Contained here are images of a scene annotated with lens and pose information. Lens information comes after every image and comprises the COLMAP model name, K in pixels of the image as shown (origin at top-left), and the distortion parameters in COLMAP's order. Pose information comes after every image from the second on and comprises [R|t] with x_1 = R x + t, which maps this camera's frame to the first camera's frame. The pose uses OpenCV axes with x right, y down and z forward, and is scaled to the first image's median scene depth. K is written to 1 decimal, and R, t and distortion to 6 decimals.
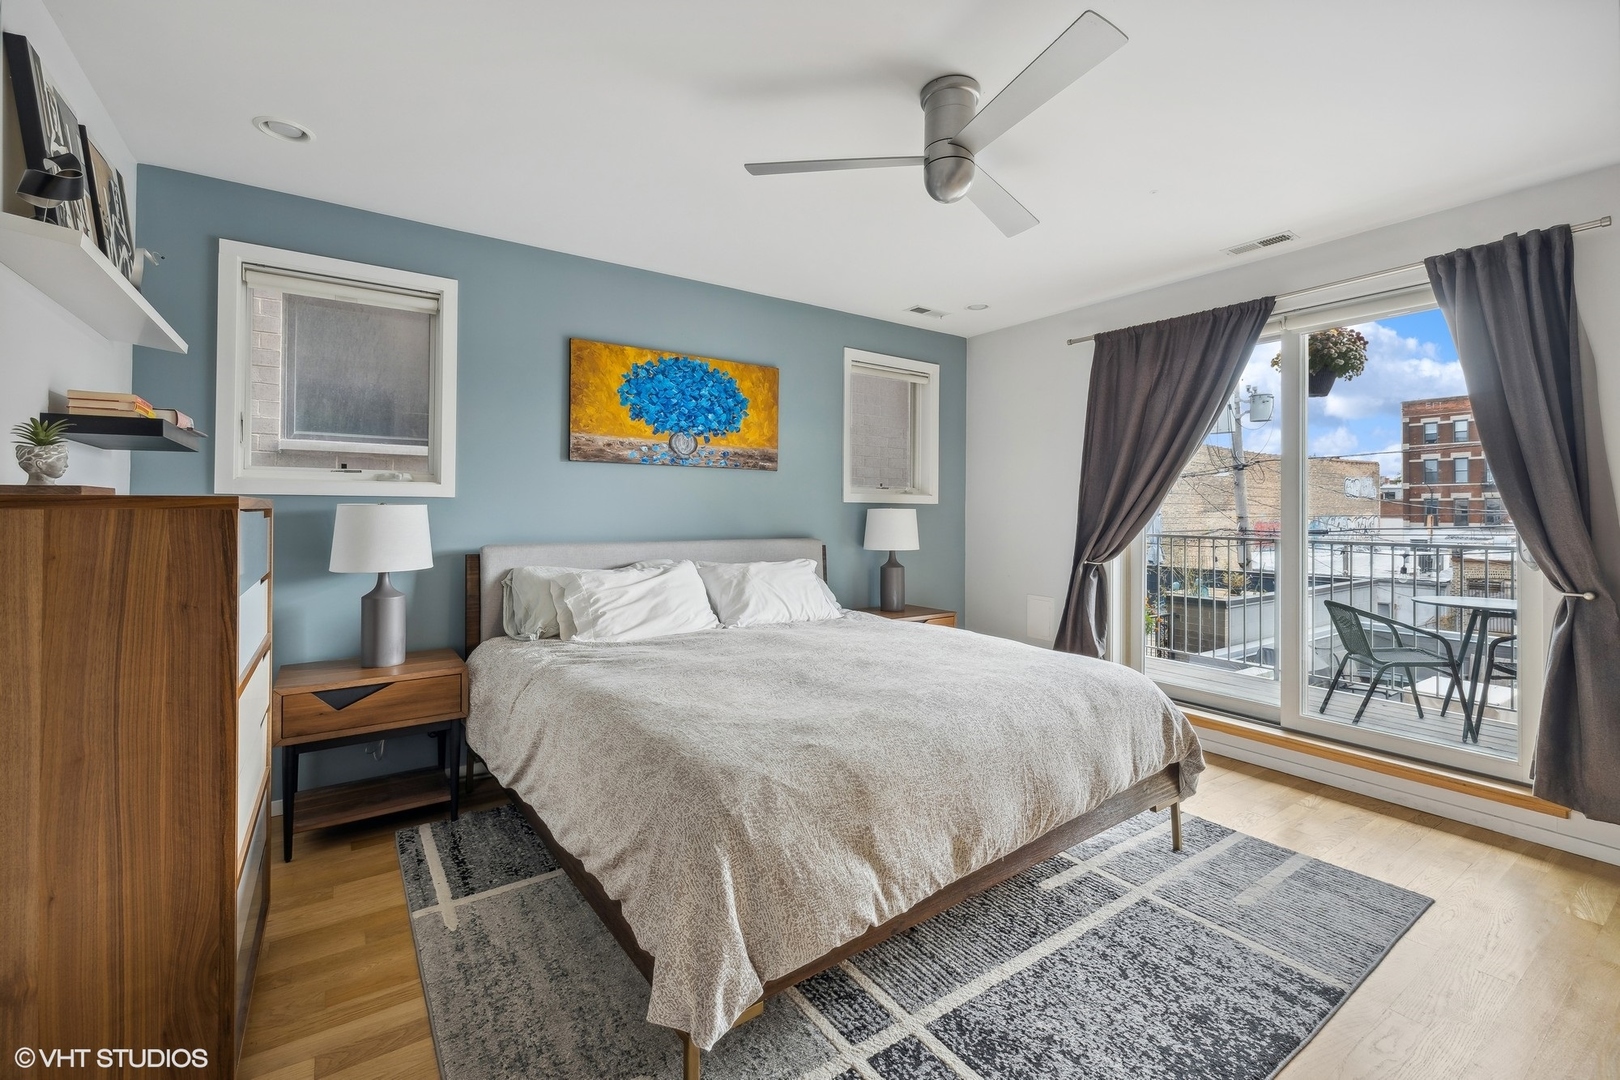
lens RADIAL K [[681.2, 0, 809.4], [0, 681.2, 522.8], [0, 0, 1]] dist [0.001680, 0.000702]
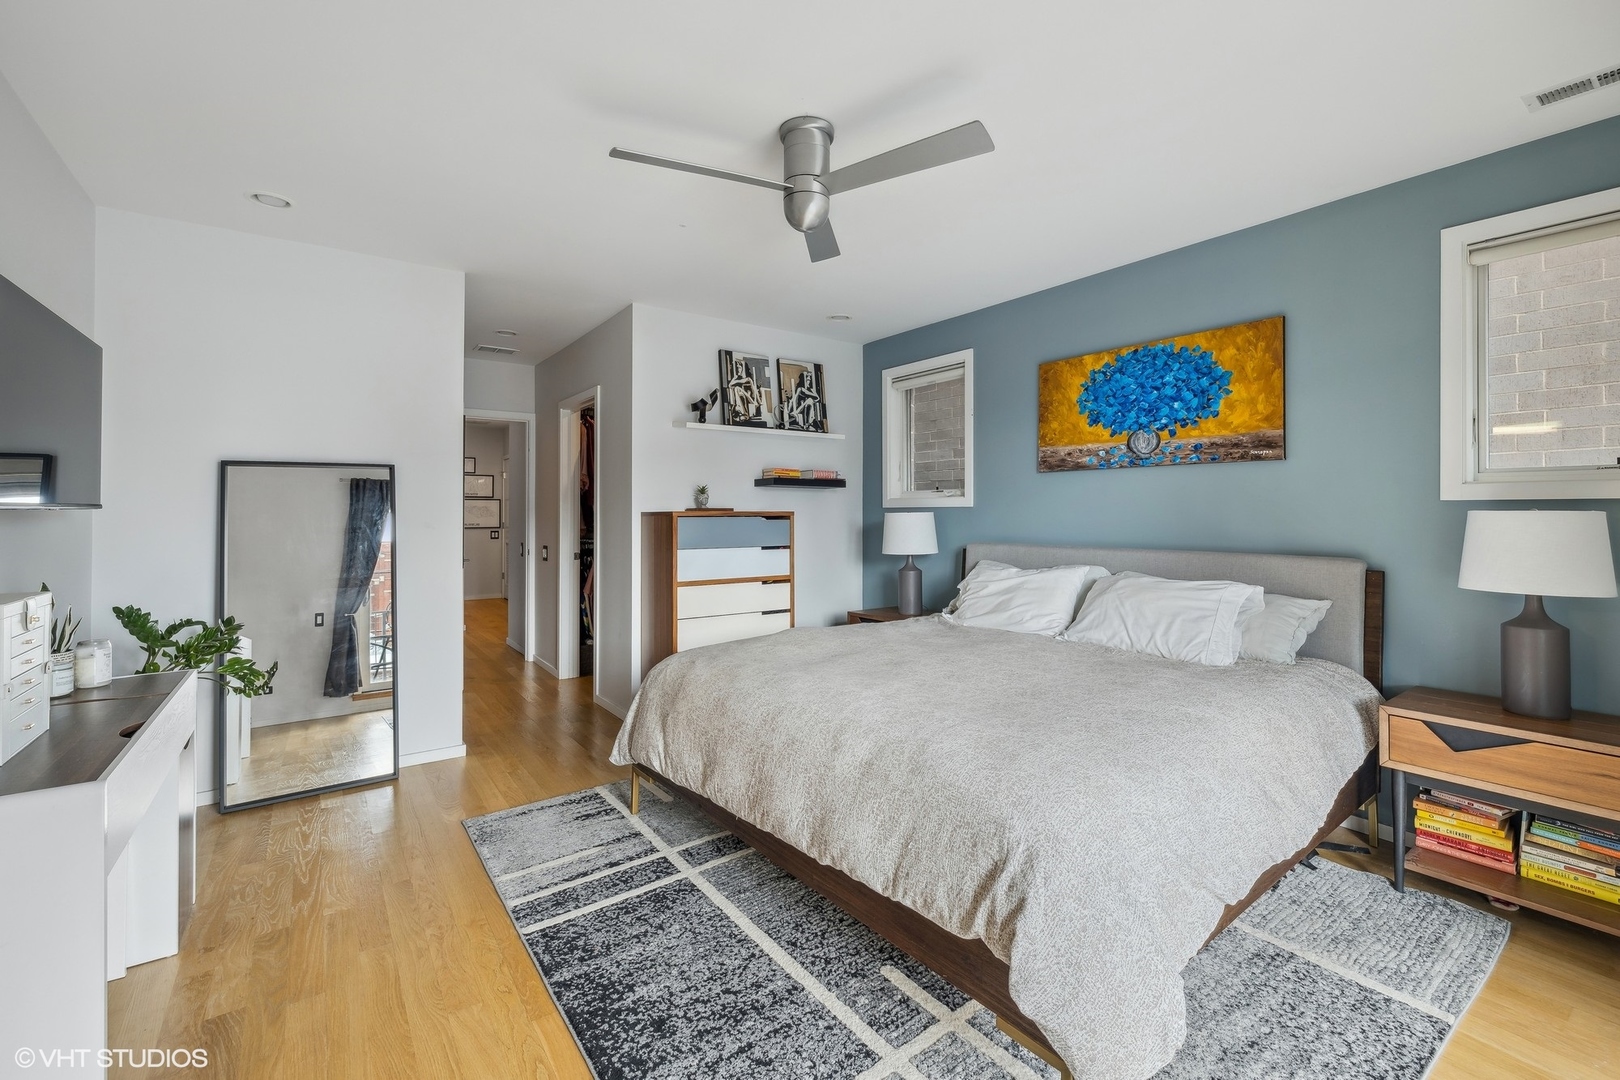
lens RADIAL K [[681.2, 0, 810.2], [0, 681.2, 523.5], [0, 0, 1]] dist [0.001680, 0.000702]
pose [[0.040390, 0.005895, -0.999167, 0.734819], [-0.019660, 0.999794, 0.005104, -0.004052], [0.998991, 0.019437, 0.040498, 0.547886]]
